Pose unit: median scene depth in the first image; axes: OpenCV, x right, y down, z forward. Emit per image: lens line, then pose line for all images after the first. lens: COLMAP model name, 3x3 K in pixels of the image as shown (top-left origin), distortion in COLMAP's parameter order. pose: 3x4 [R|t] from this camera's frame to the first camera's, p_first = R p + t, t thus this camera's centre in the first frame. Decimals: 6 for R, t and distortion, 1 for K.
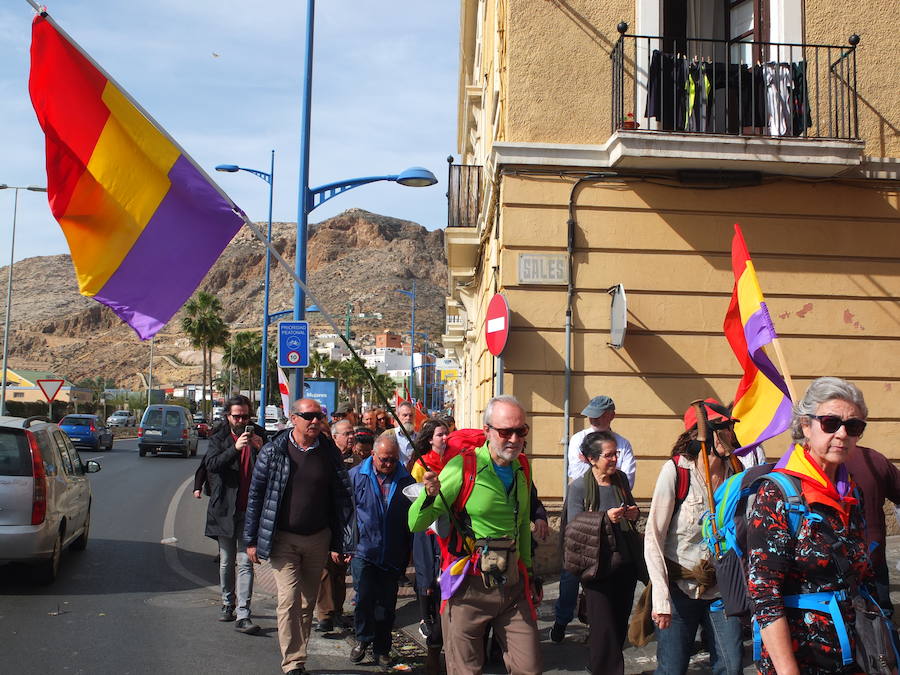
lens RADIAL K [[945.1, 0, 448.4], [0, 945.1, 354.5], [0, 0, 1]] dist [-0.039012, 0.020090]
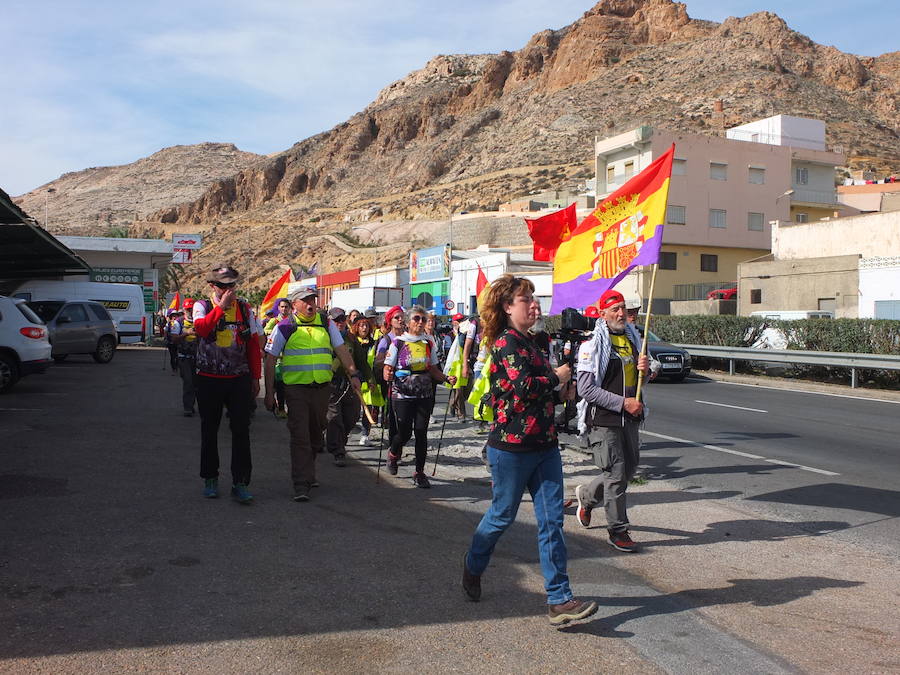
lens RADIAL K [[872.4, 0, 458.2], [0, 872.4, 328.0], [0, 0, 1]] dist [-0.067889, 0.053949]
pose [[0.989634, -0.008861, -0.143336, -0.137928], [0.018109, 0.997828, 0.063343, 0.023397], [0.142464, -0.065282, 0.987645, 0.452591]]
